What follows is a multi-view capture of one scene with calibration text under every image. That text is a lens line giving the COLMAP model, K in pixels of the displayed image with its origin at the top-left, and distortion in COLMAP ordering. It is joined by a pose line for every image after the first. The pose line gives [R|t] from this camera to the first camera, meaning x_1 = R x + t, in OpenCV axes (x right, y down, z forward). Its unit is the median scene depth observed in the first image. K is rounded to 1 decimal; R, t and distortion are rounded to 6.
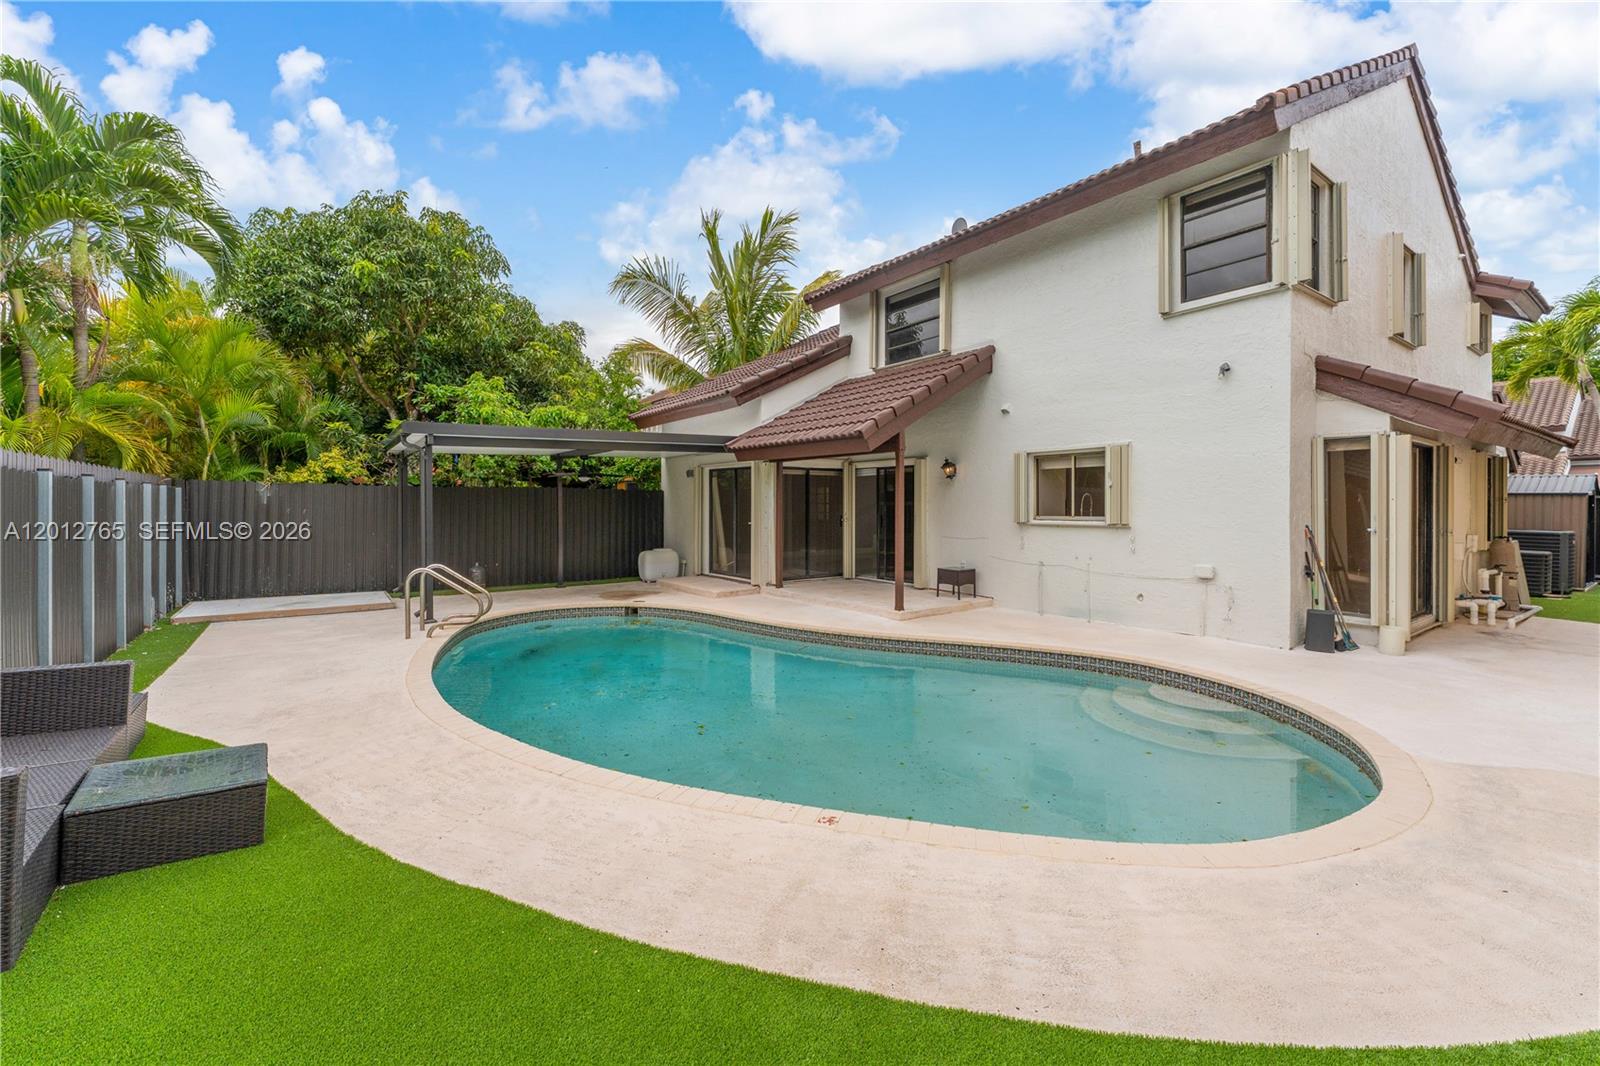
lens RADIAL K [[630.0, 0, 794.2], [0, 630.0, 526.2], [0, 0, 1]] dist [-0.003974, 0.000546]
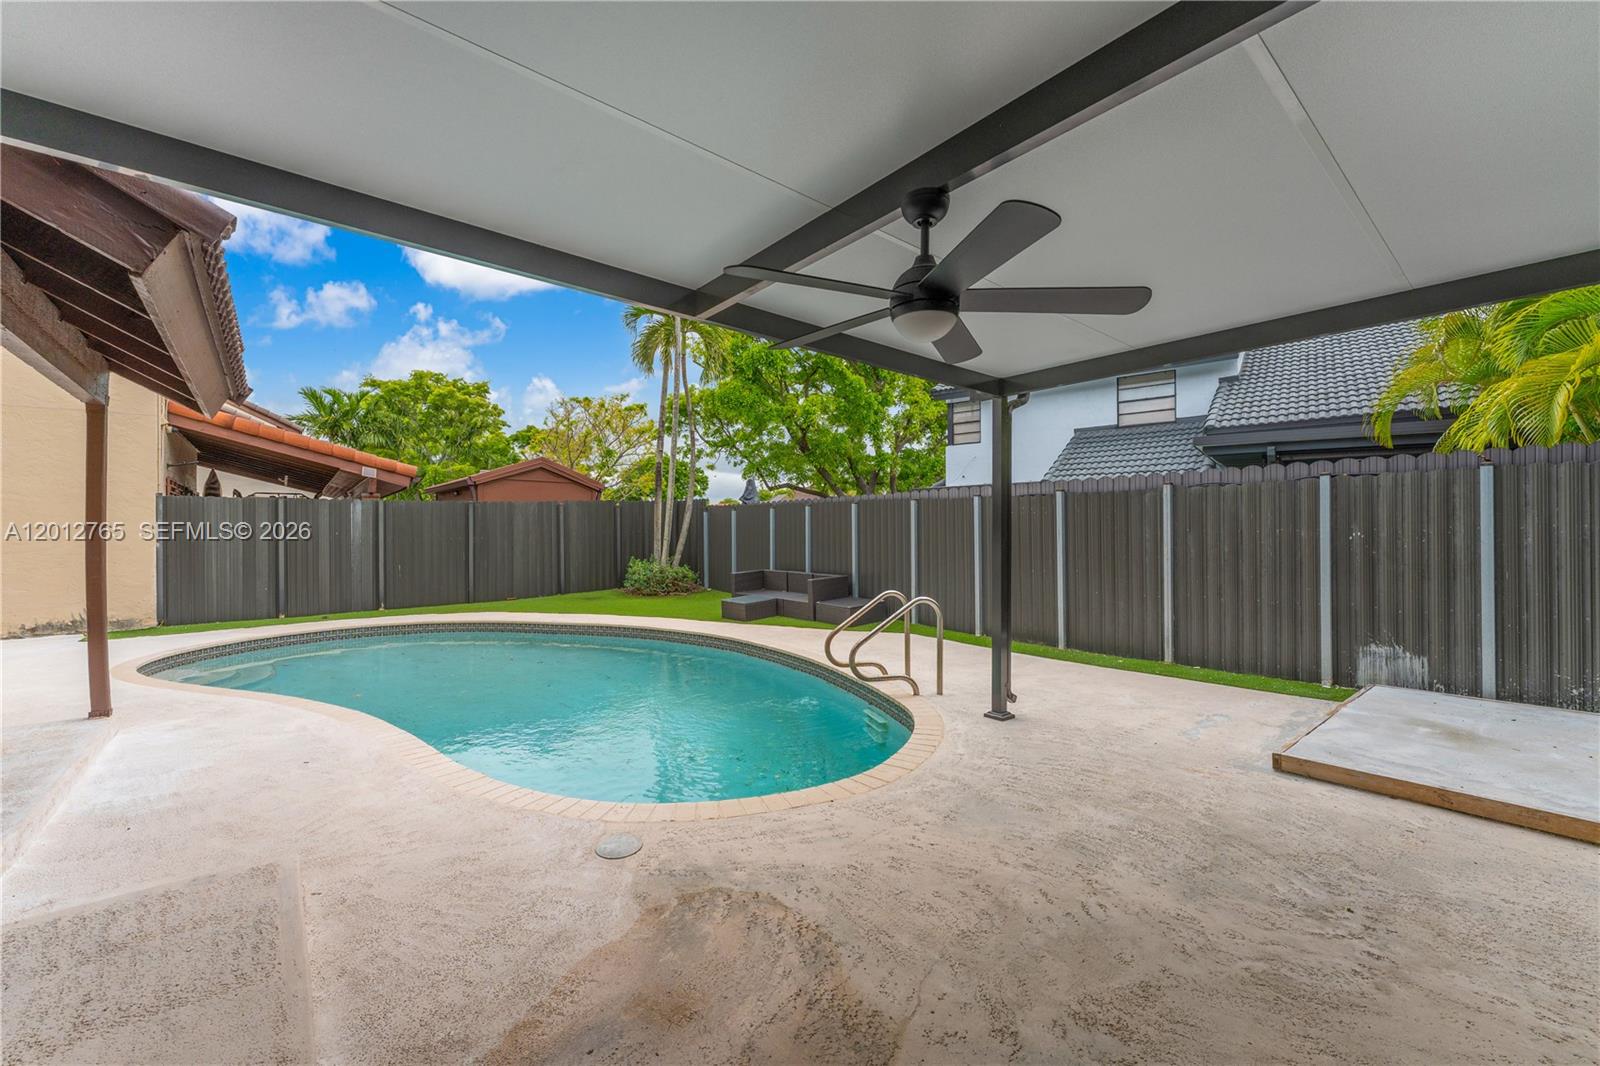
lens RADIAL K [[630.0, 0, 798.7], [0, 630.0, 539.7], [0, 0, 1]] dist [-0.003974, 0.000546]
pose [[0.999978, -0.006419, 0.001632, 0.962106], [0.006371, 0.999595, 0.027739, -0.088791], [-0.001810, -0.027728, 0.999614, -0.736236]]
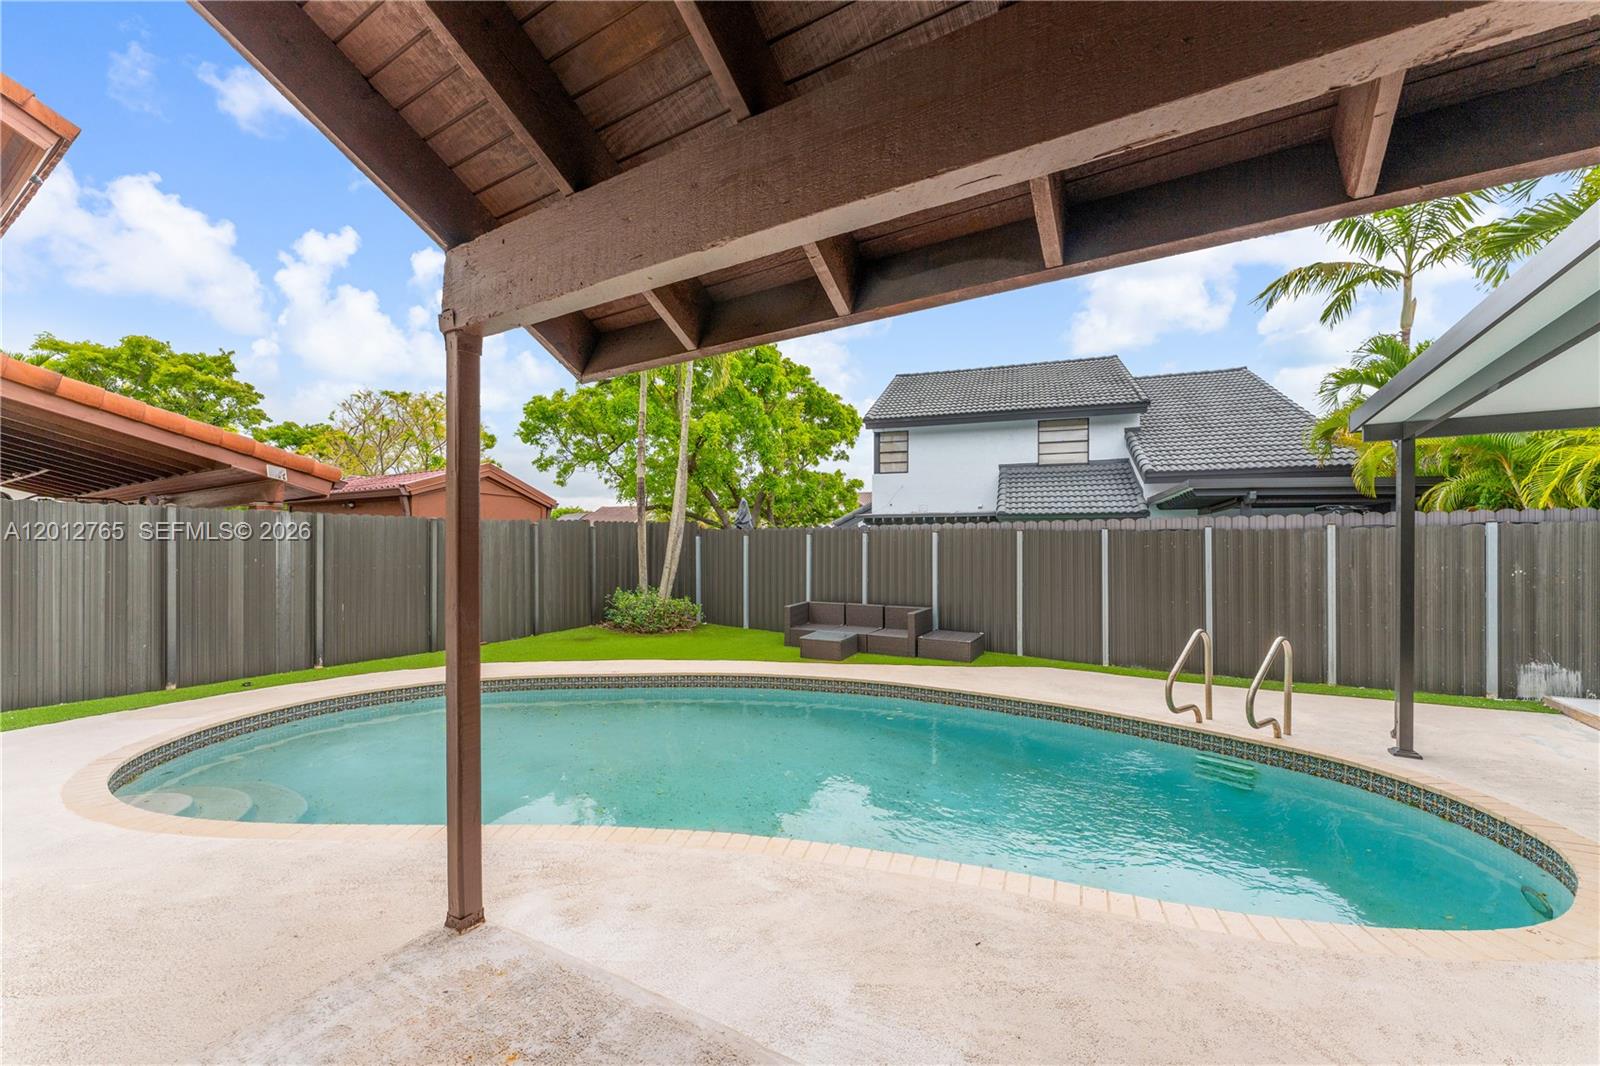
lens RADIAL K [[630.0, 0, 793.3], [0, 630.0, 548.9], [0, 0, 1]] dist [-0.003974, 0.000546]
pose [[0.943517, 0.005022, 0.331286, 0.769483], [-0.007636, 0.999949, 0.006590, -0.092599], [-0.331236, -0.008747, 0.943507, -0.660895]]
